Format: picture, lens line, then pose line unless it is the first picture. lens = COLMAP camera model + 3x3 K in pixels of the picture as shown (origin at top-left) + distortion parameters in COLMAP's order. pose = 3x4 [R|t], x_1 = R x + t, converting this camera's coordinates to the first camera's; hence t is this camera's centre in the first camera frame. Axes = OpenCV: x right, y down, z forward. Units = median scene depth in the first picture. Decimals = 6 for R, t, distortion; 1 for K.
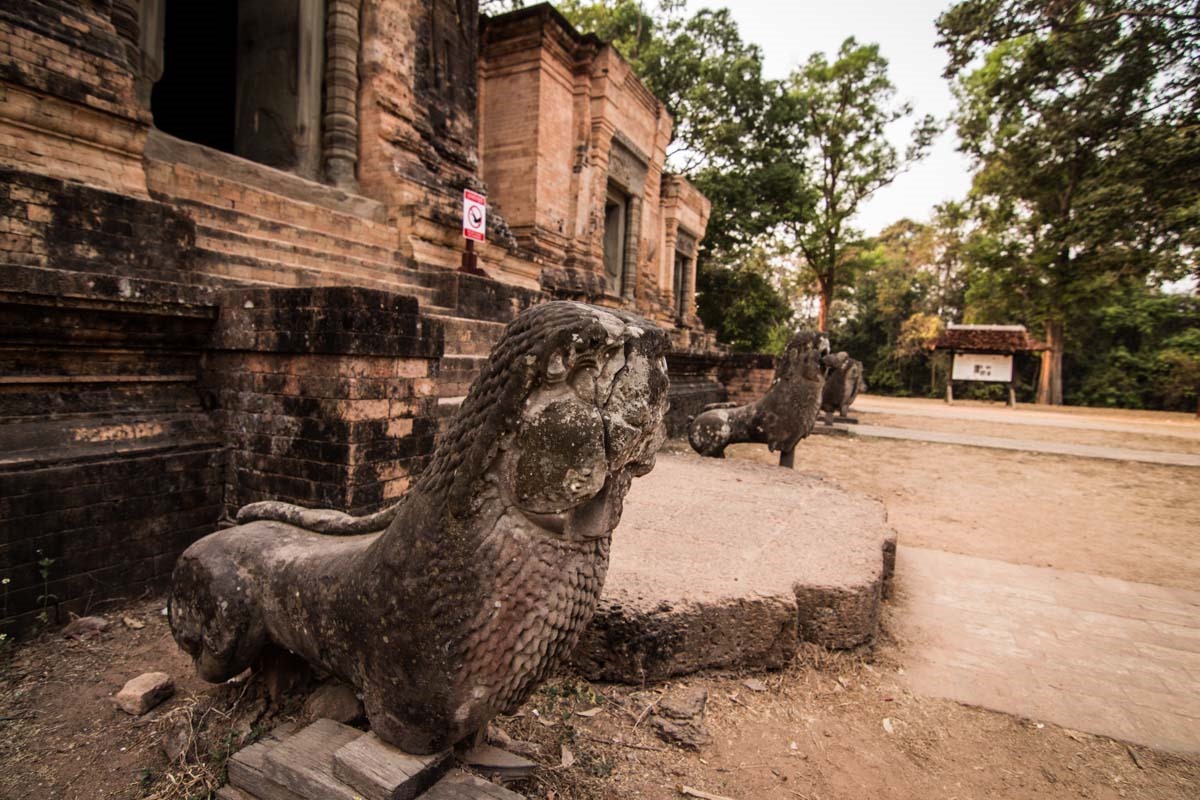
lens RADIAL K [[614.1, 0, 600.0], [0, 614.1, 400.0], [0, 0, 1]] dist [-0.005654, -0.010600]
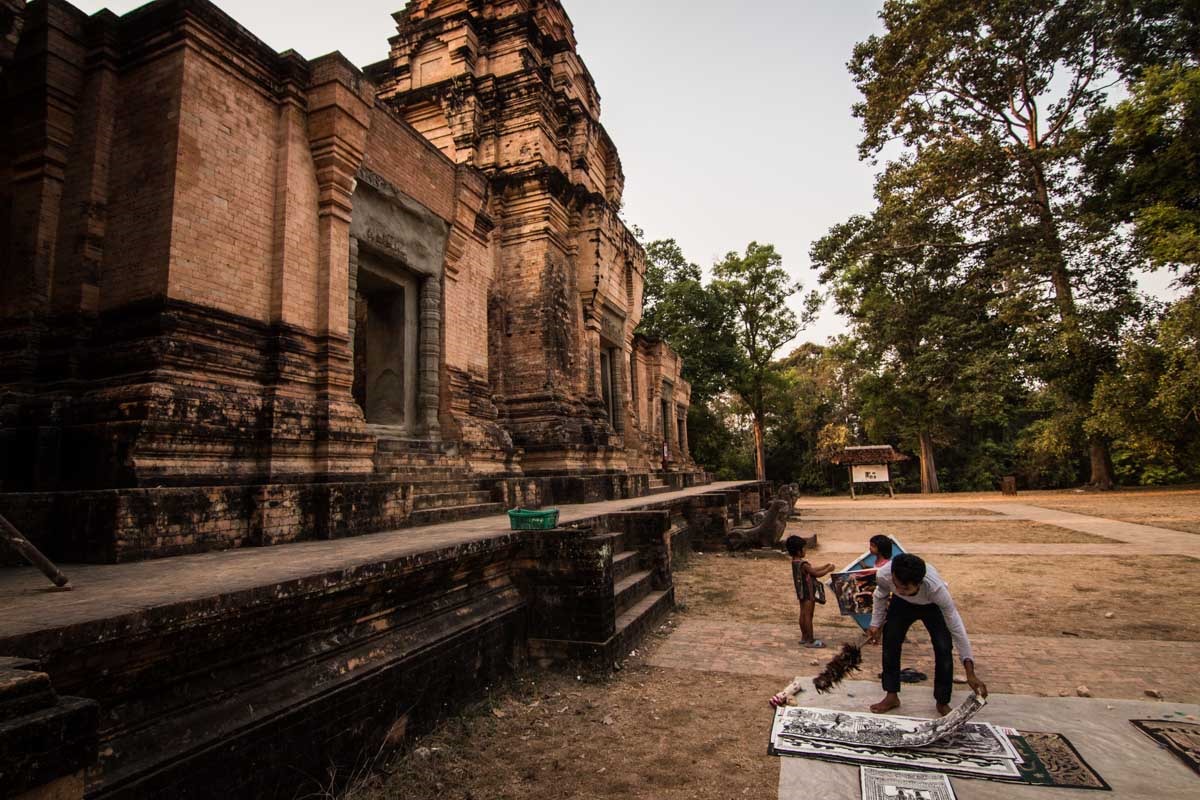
lens RADIAL K [[614.1, 0, 600.0], [0, 614.1, 400.0], [0, 0, 1]] dist [-0.005654, -0.010600]
pose [[0.991378, -0.063524, 0.114609, -0.123646], [0.083916, 0.979533, -0.182957, -0.005129], [-0.100641, 0.190997, 0.976418, -0.273229]]
